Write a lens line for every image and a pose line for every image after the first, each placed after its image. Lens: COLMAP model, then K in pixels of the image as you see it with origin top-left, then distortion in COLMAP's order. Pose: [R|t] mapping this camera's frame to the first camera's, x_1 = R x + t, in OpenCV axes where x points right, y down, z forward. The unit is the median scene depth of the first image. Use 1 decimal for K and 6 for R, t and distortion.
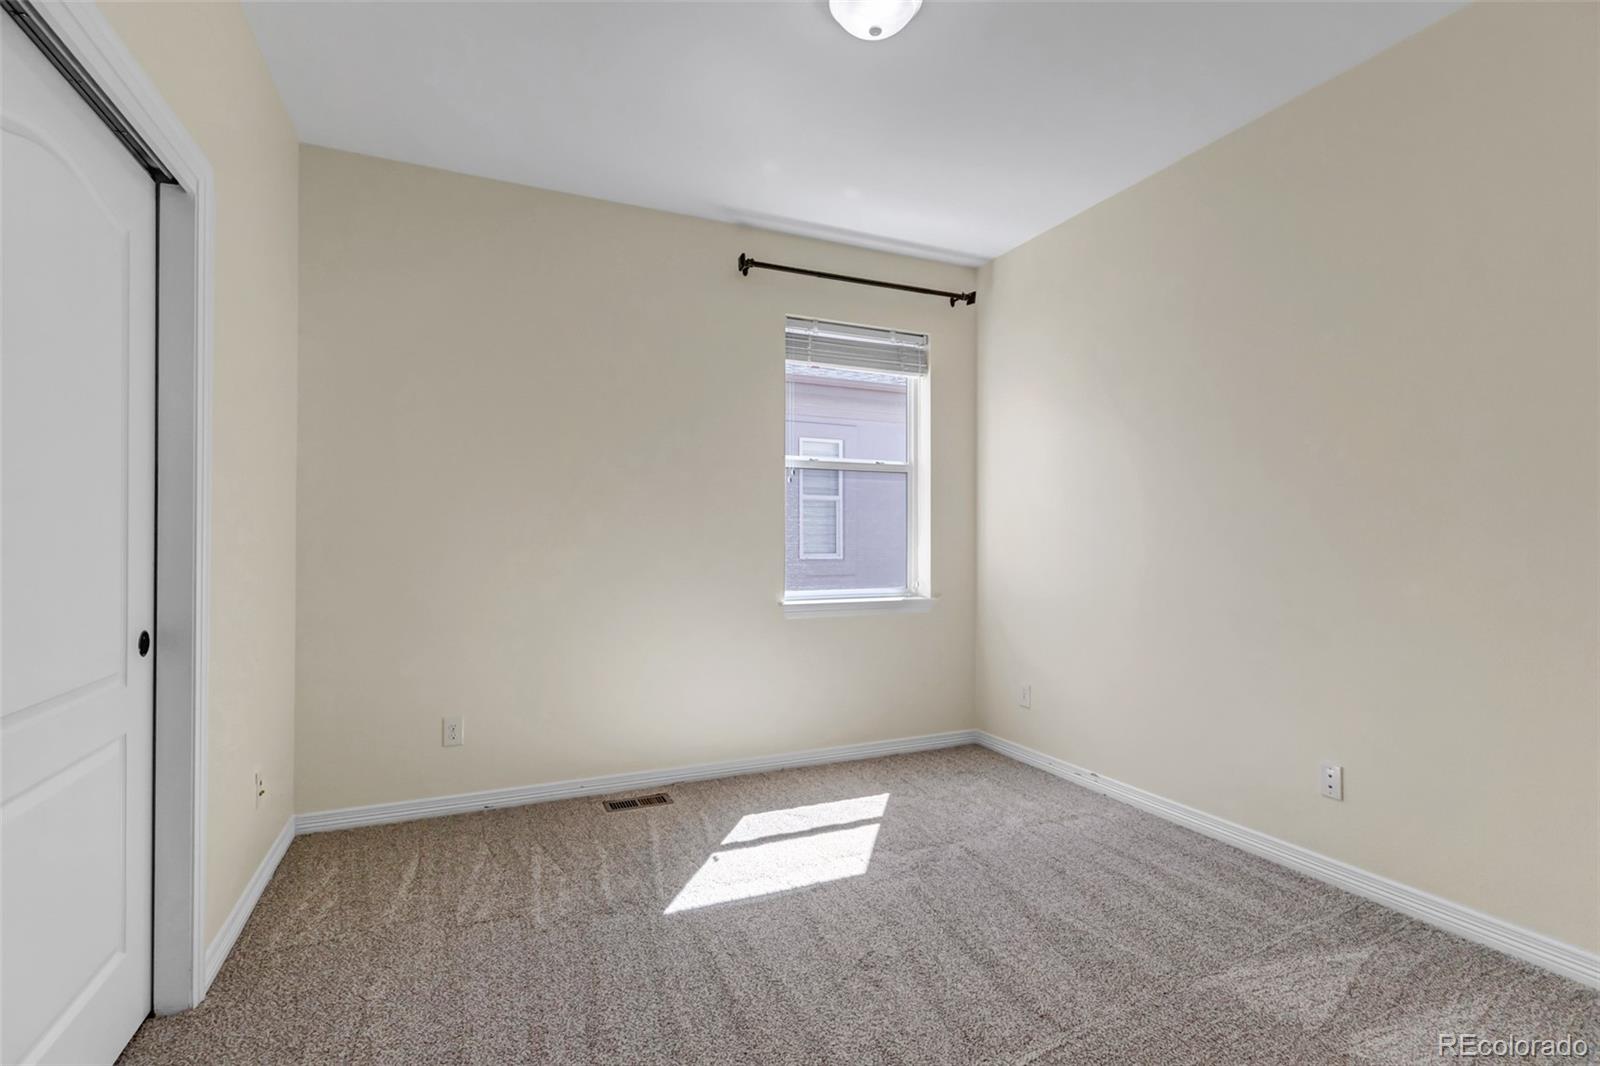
lens RADIAL K [[728.1, 0, 776.1], [0, 728.1, 536.0], [0, 0, 1]] dist [0.004542, -0.000825]
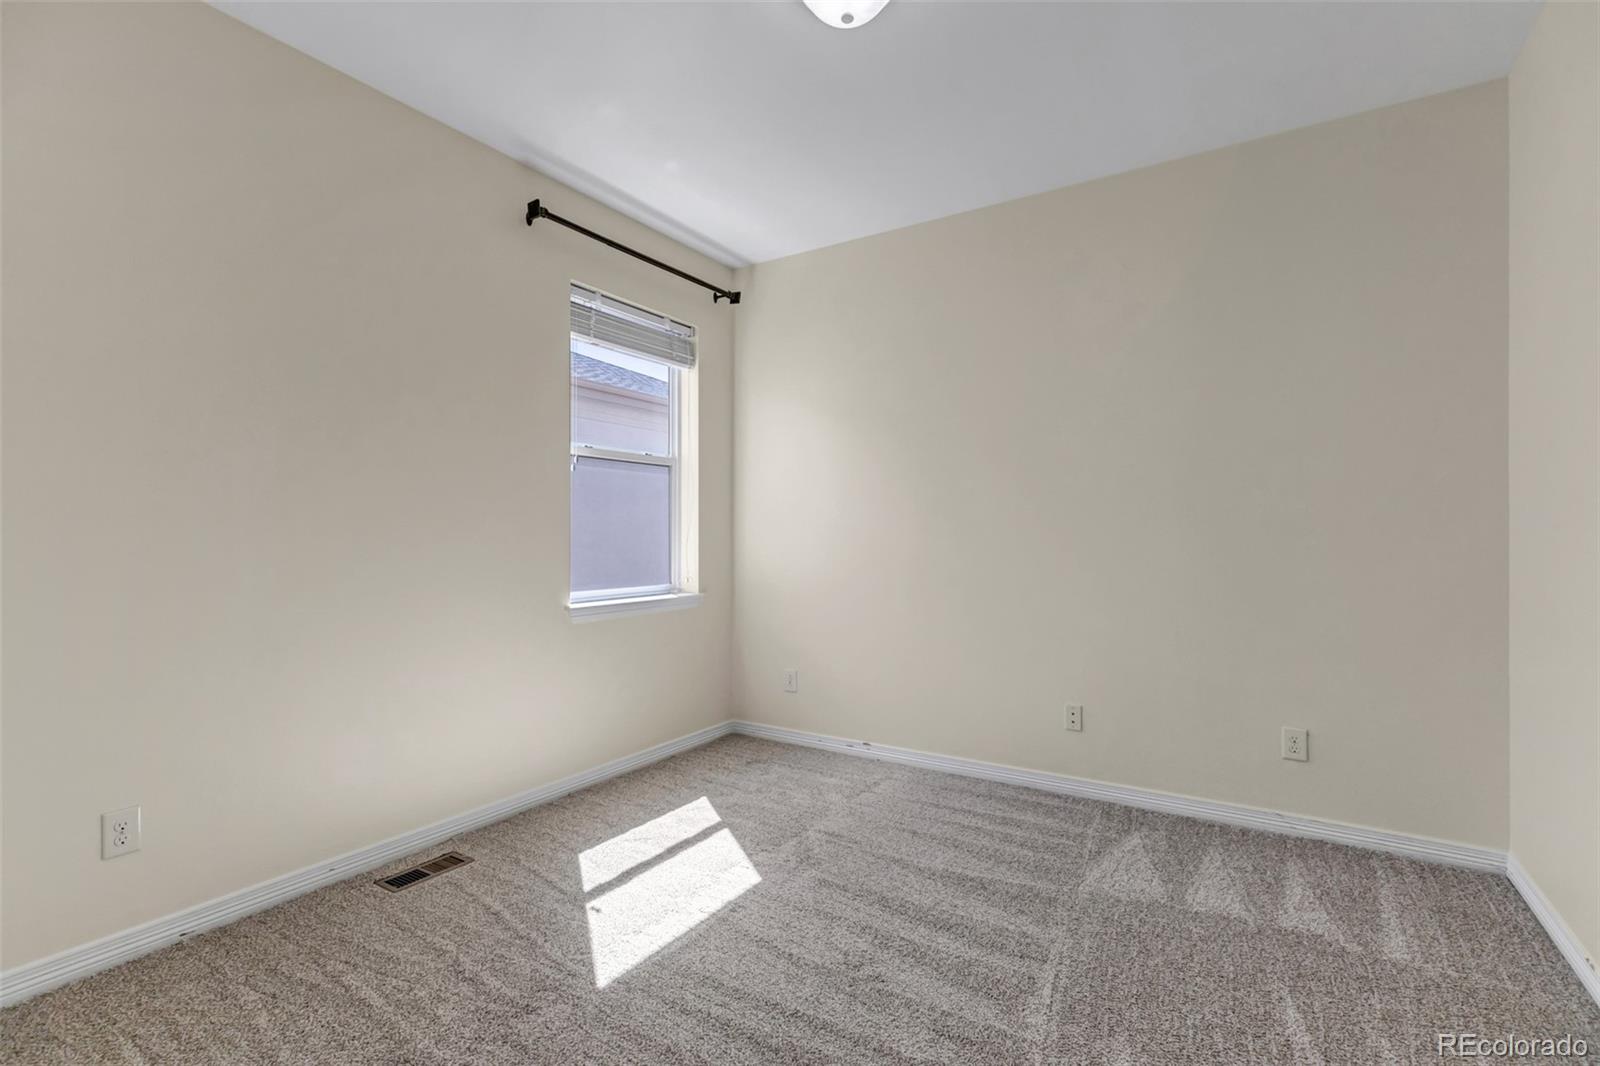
lens RADIAL K [[728.1, 0, 795.8], [0, 728.1, 534.9], [0, 0, 1]] dist [0.004542, -0.000825]
pose [[0.837343, -0.001024, 0.546677, -0.283881], [-0.003241, 0.999971, 0.006836, -0.002333], [-0.546668, -0.007496, 0.837316, 0.127490]]
